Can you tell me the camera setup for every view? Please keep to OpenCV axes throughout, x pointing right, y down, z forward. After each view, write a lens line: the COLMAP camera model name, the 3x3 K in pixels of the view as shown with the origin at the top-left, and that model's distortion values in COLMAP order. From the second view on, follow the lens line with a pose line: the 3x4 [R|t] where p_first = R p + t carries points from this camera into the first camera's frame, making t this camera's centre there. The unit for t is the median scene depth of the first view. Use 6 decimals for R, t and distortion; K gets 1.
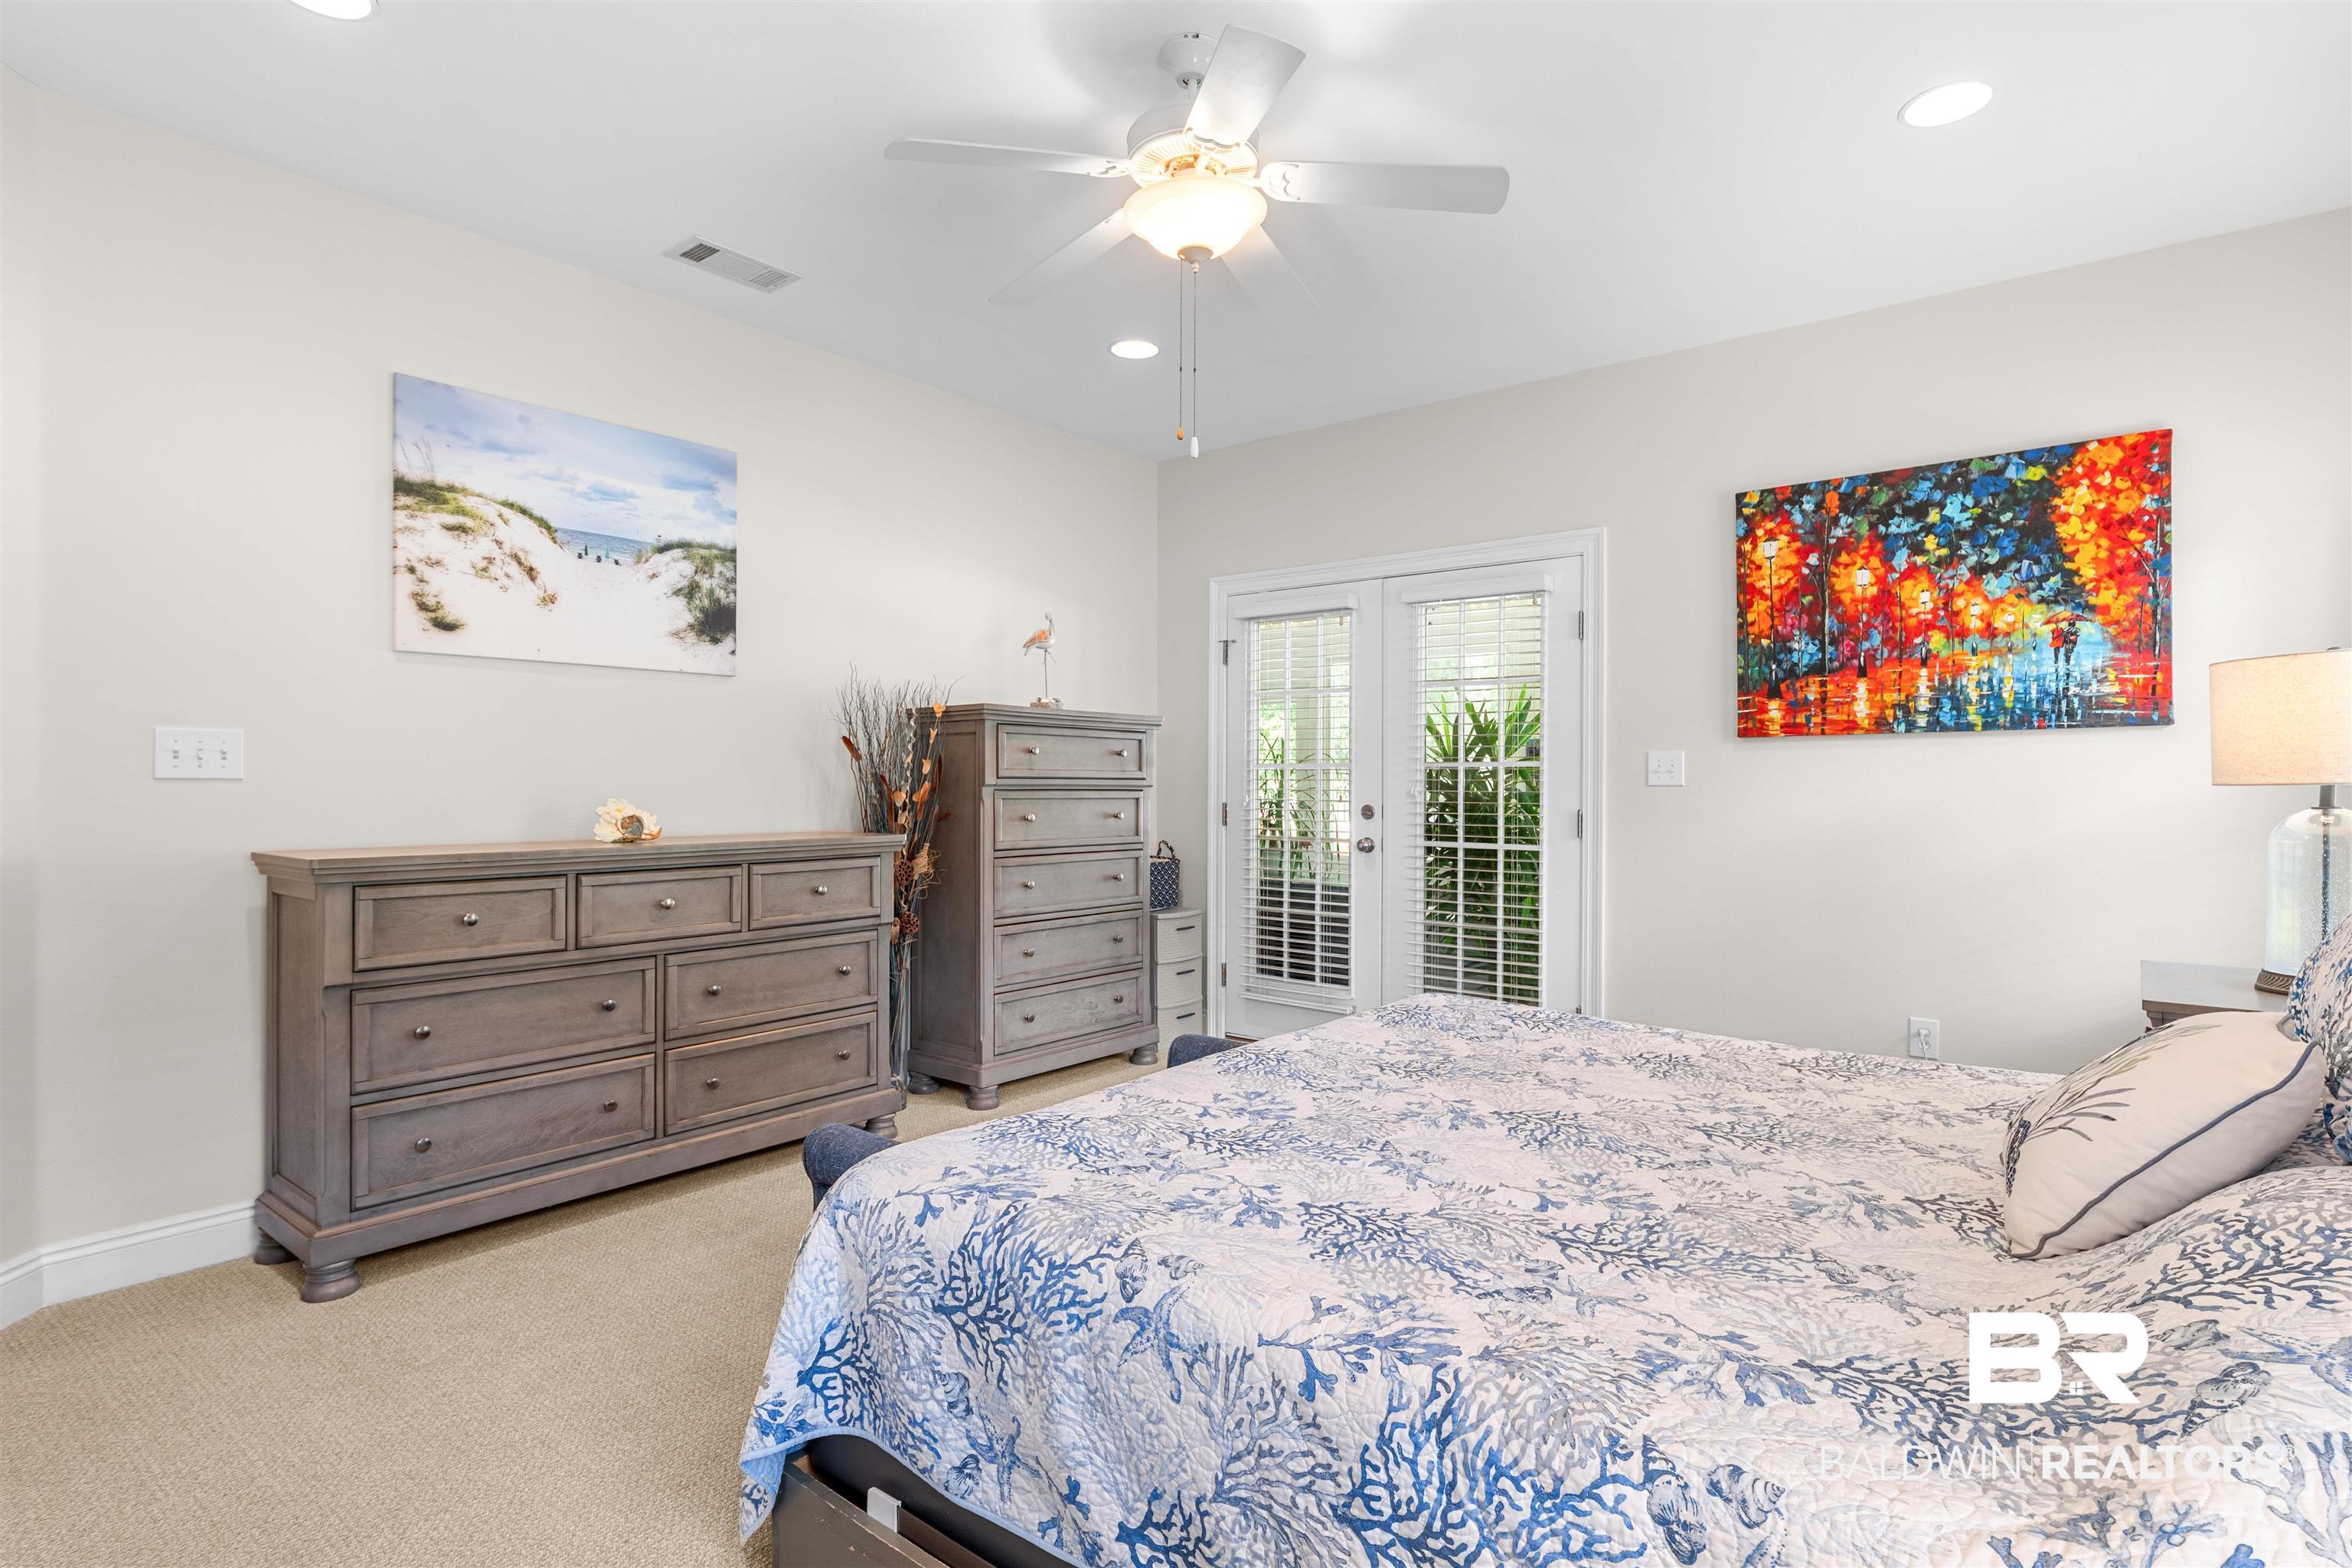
lens RADIAL K [[1222.4, 0, 1188.5], [0, 1222.4, 797.0], [0, 0, 1]] dist [-0.000123, 0.000952]
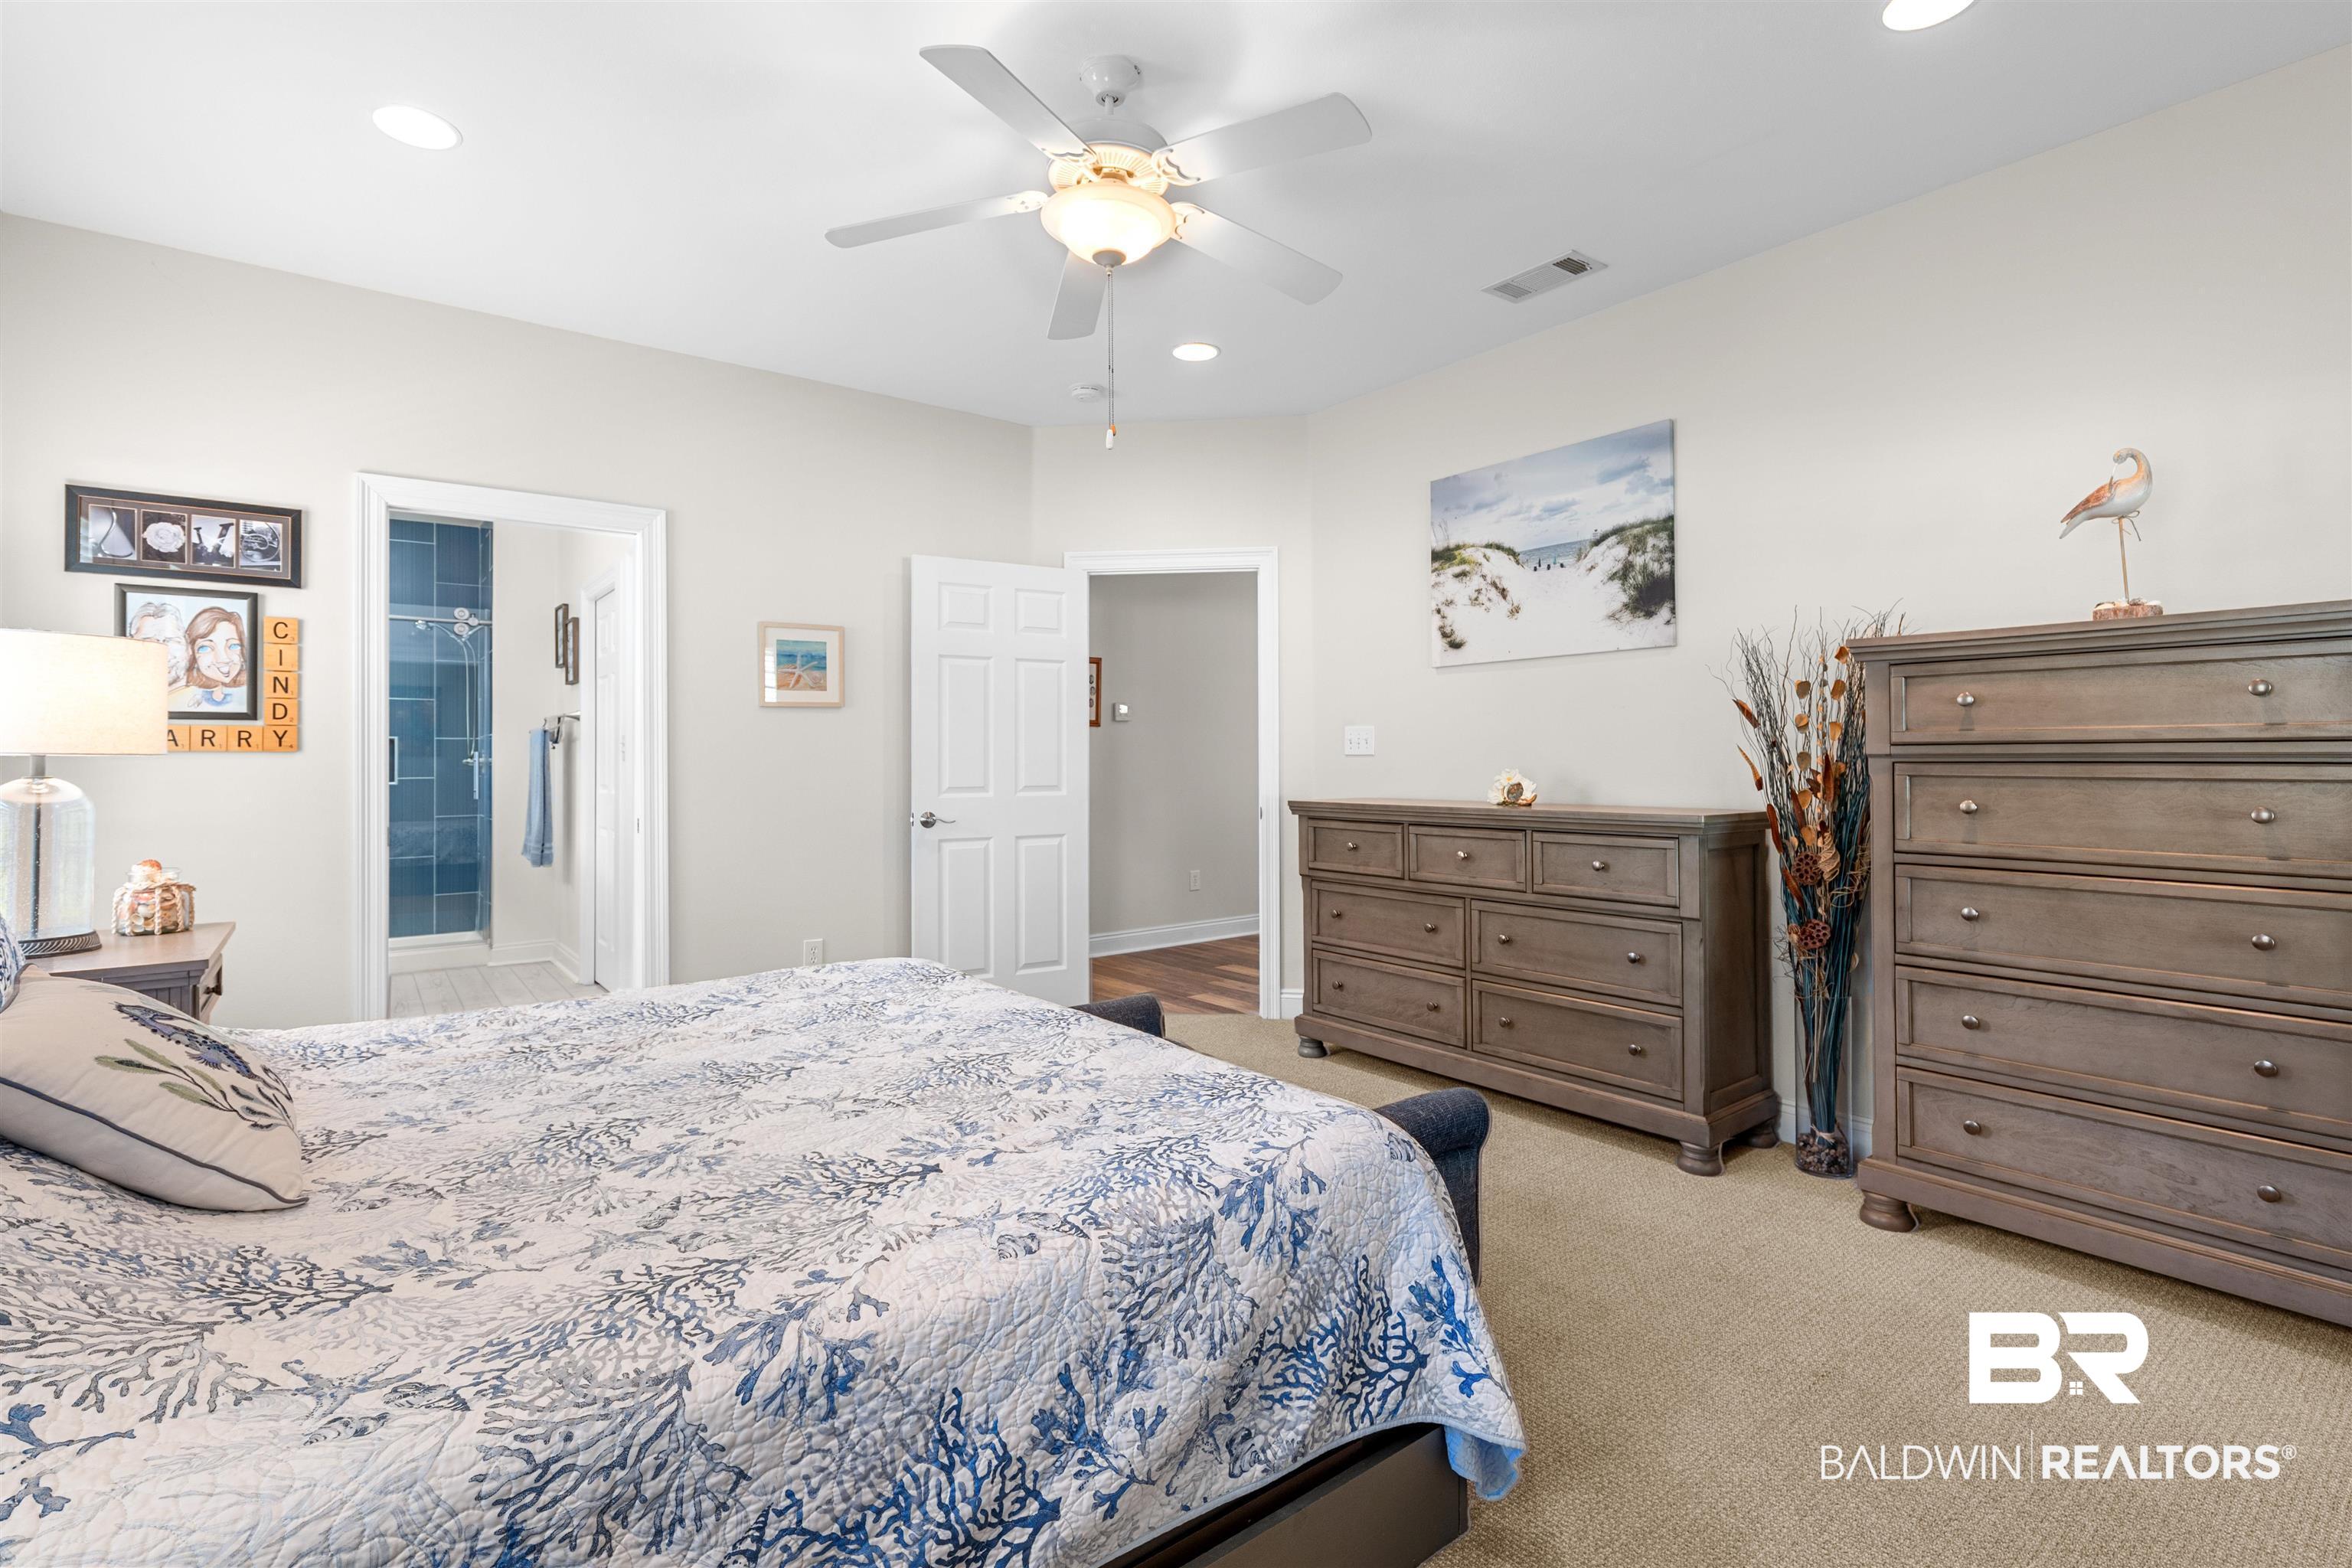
lens RADIAL K [[1070.2, 0, 1166.9], [0, 1070.2, 740.9], [0, 0, 1]] dist [0.000359, -0.001478]
pose [[-0.260410, -0.012283, -0.965420, 0.651603], [-0.000904, 0.999922, -0.012478, -0.012820], [0.965498, -0.002376, -0.260400, 0.961636]]
